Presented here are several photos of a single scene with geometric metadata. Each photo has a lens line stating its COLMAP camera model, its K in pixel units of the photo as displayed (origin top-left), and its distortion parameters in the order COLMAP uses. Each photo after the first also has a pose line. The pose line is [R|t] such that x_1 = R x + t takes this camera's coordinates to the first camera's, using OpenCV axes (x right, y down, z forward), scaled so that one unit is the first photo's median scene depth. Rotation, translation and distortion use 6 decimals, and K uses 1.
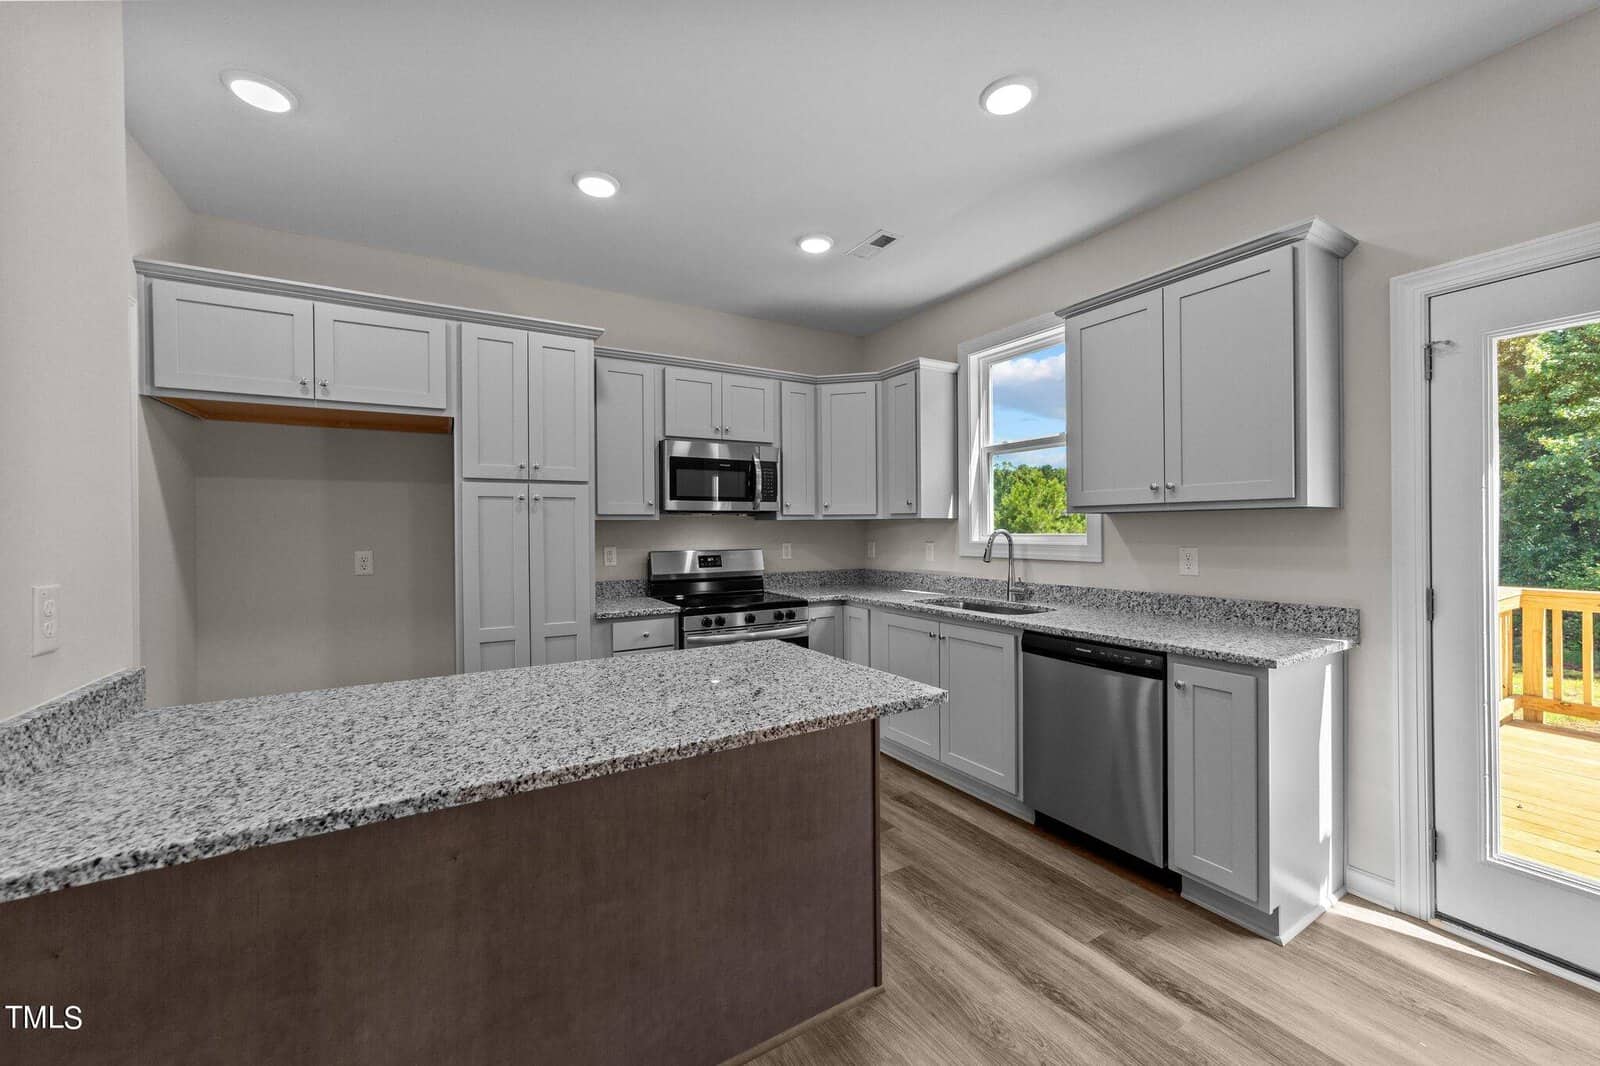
lens RADIAL K [[612.5, 0, 803.6], [0, 612.5, 531.1], [0, 0, 1]] dist [-0.013771, 0.004332]
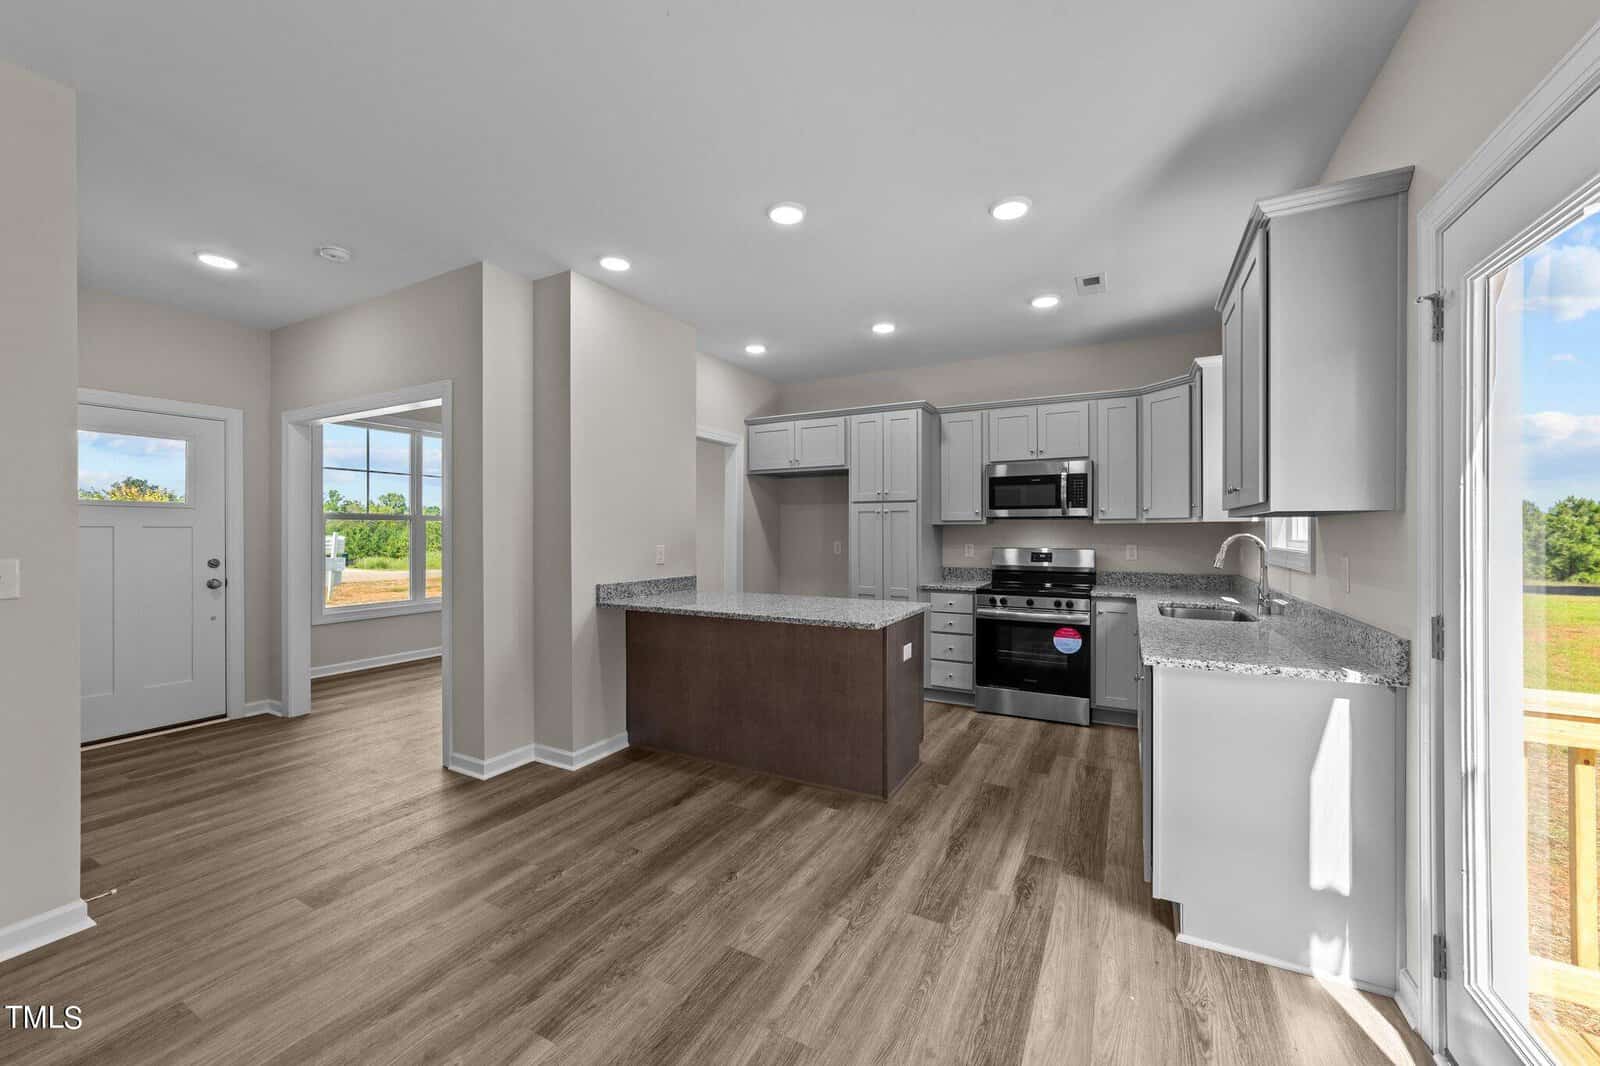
lens RADIAL K [[612.5, 0, 806.7], [0, 612.5, 530.3], [0, 0, 1]] dist [-0.013771, 0.004332]
pose [[0.514575, 0.006554, -0.857420, 0.868540], [-0.008208, 0.999963, 0.002717, -0.005977], [0.857406, 0.005639, 0.514610, -0.046159]]
